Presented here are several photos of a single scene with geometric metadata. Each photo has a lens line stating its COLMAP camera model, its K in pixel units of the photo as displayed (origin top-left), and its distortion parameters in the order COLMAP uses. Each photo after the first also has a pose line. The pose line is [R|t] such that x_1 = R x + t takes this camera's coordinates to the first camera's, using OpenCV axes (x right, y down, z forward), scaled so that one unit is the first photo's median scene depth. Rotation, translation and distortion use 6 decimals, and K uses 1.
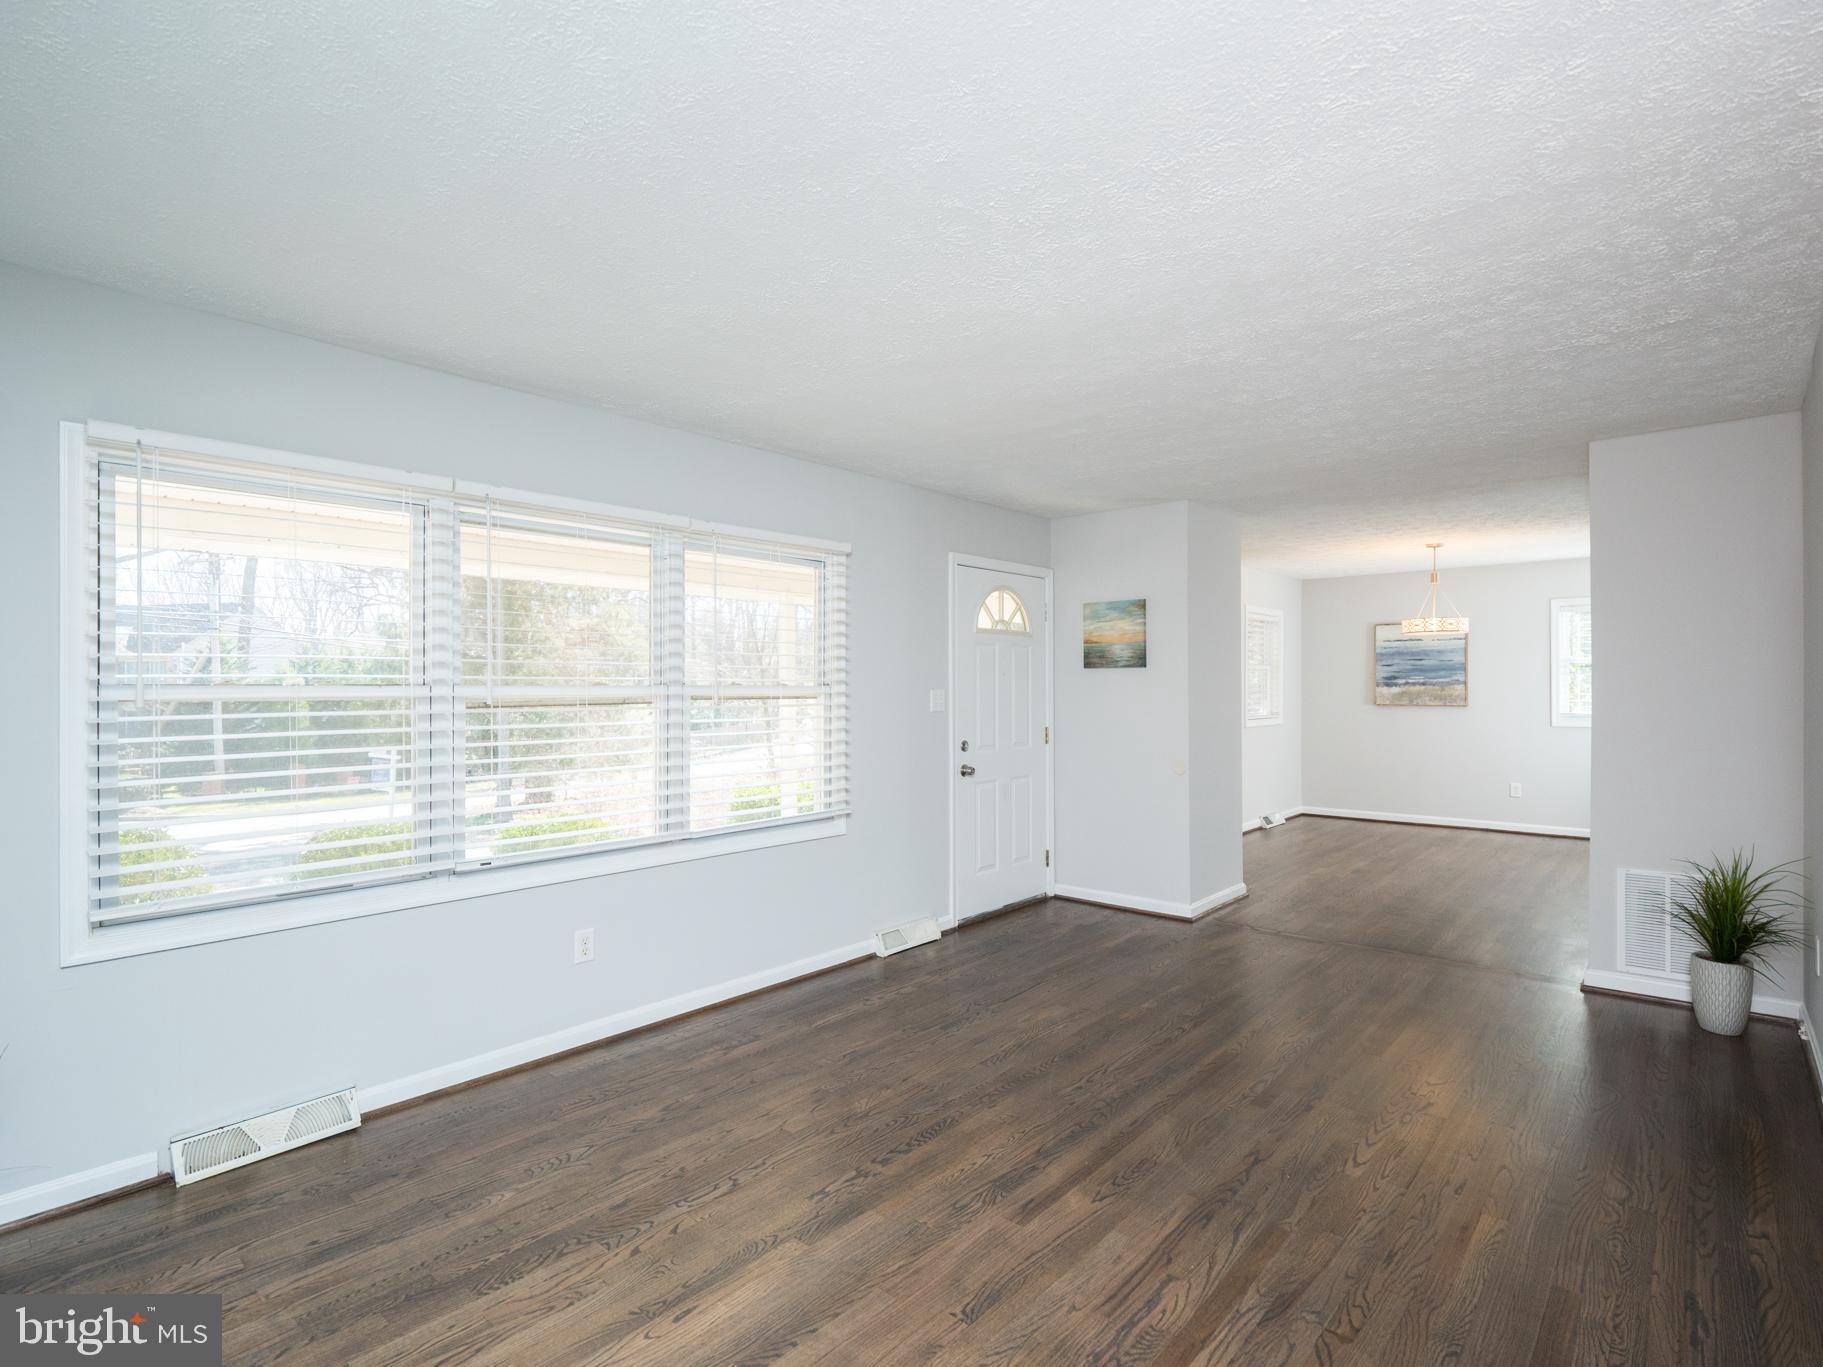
lens RADIAL K [[908.4, 0, 874.6], [0, 908.4, 681.4], [0, 0, 1]] dist [-0.016218, -0.000068]
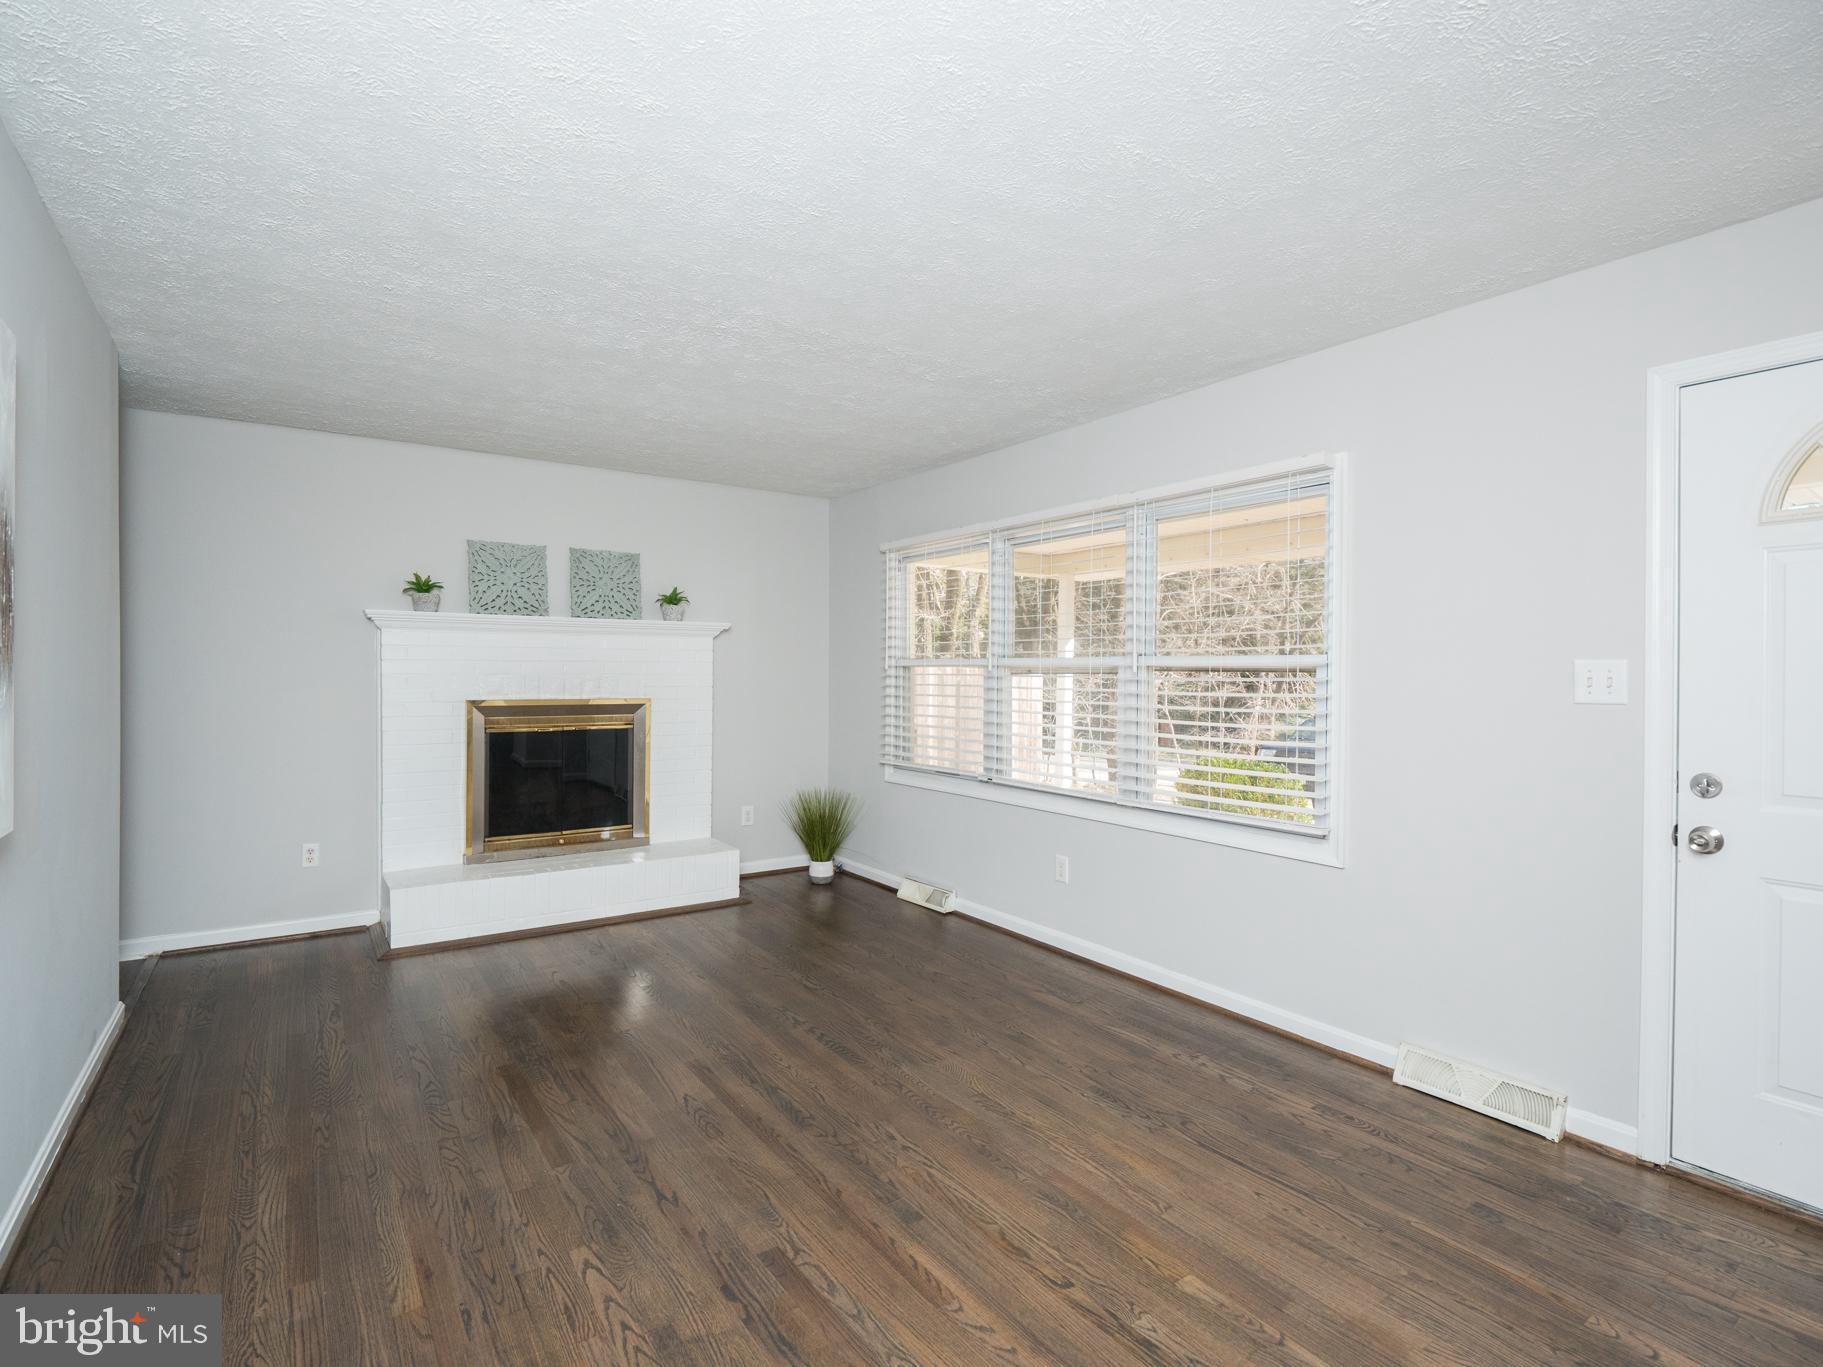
lens RADIAL K [[915.8, 0, 936.2], [0, 915.8, 685.9], [0, 0, 1]] dist [0.002003, -0.010585]
pose [[-0.202684, 0.018839, -0.979063, 0.953997], [0.000446, 0.999817, 0.019146, 0.021322], [0.979244, 0.003444, -0.202656, 1.122449]]
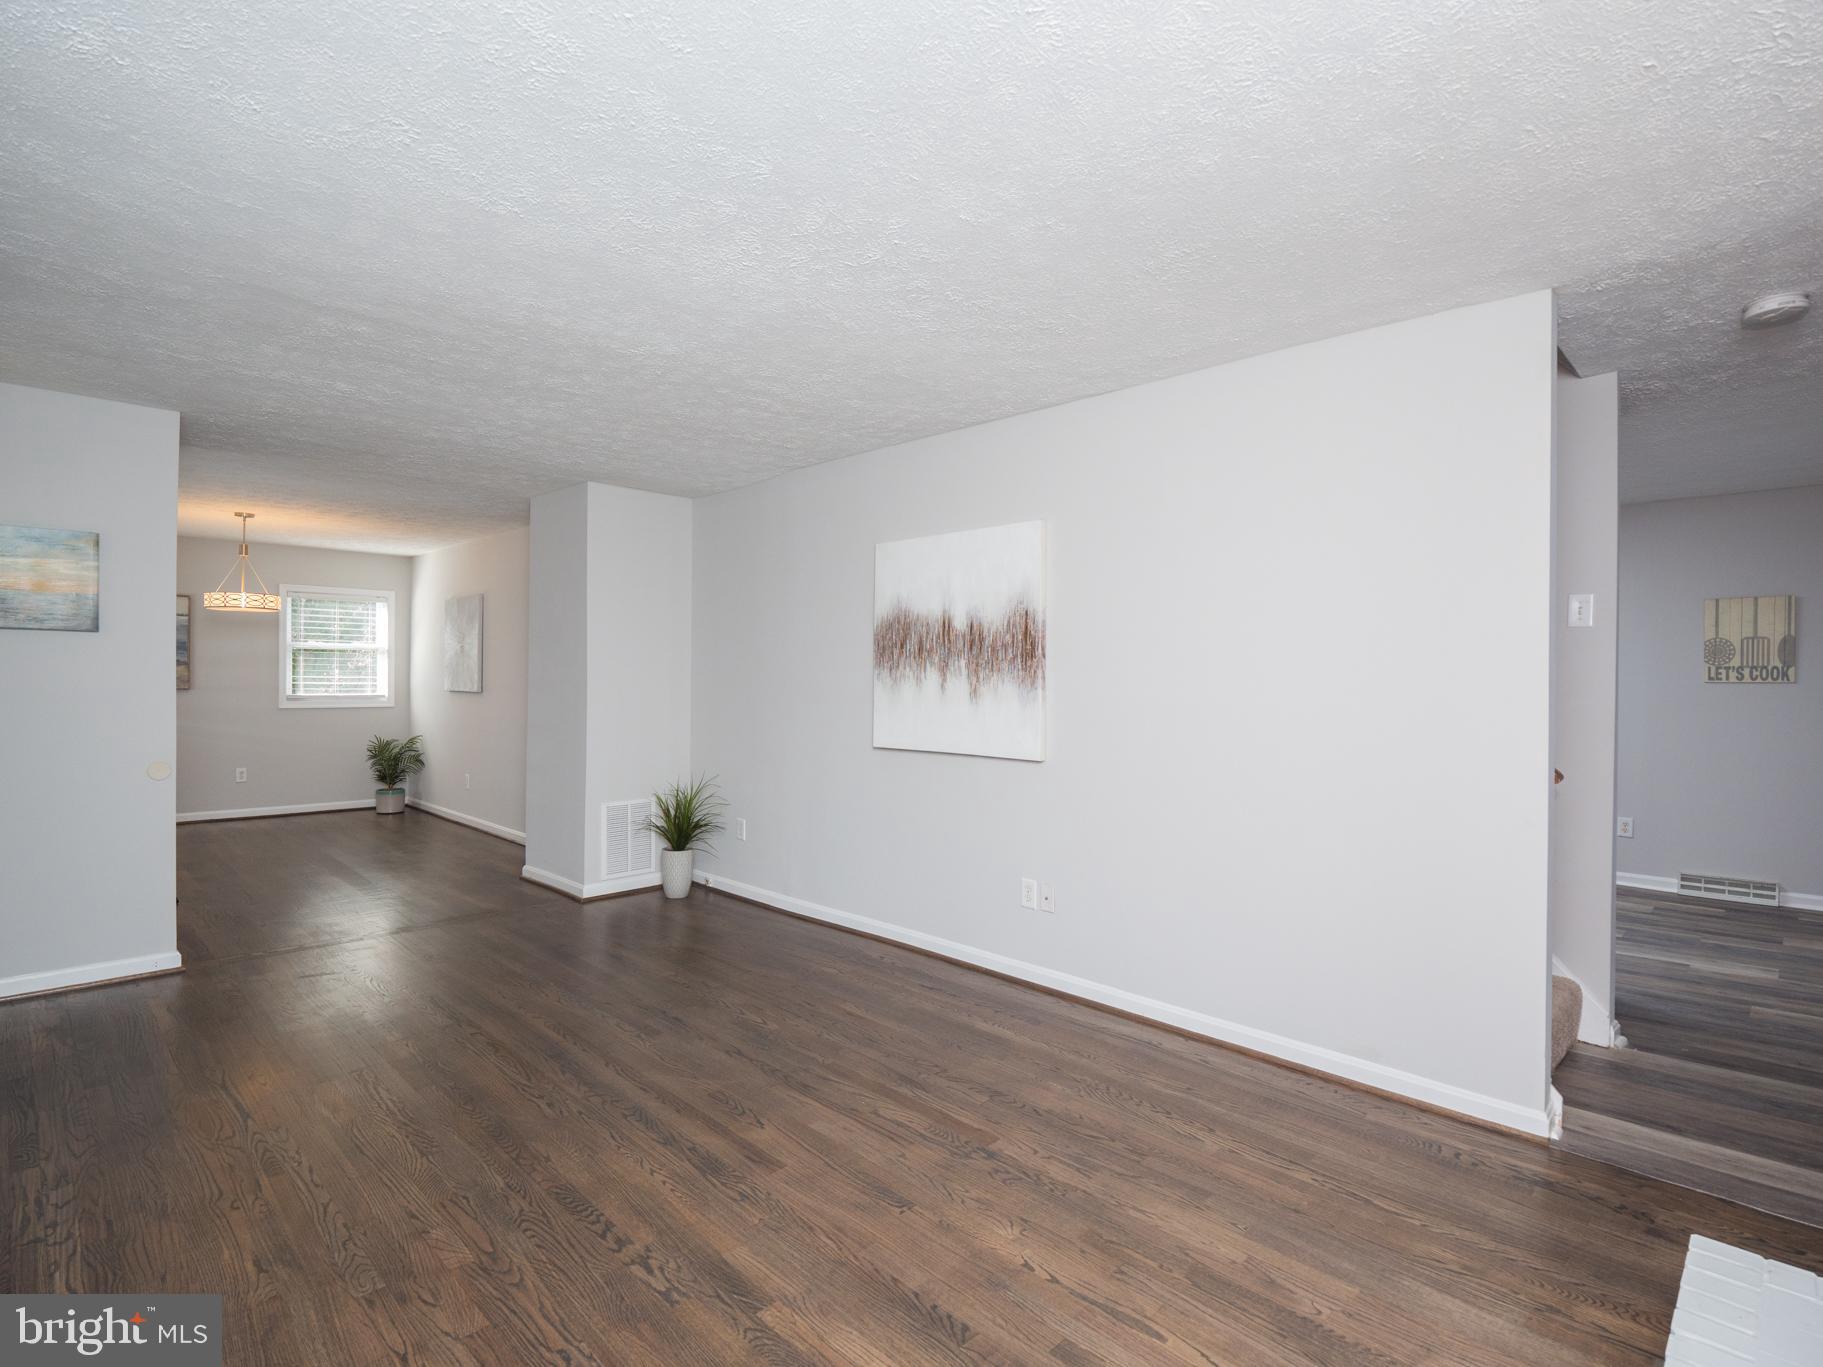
lens RADIAL K [[910.7, 0, 944.8], [0, 910.7, 679.9], [0, 0, 1]] dist [-0.005468, 0.000600]
pose [[0.021068, 0.001987, 0.999776, -0.625354], [-0.014505, 0.999893, -0.001682, 0.020501], [-0.999673, -0.014466, 0.021094, 0.551920]]
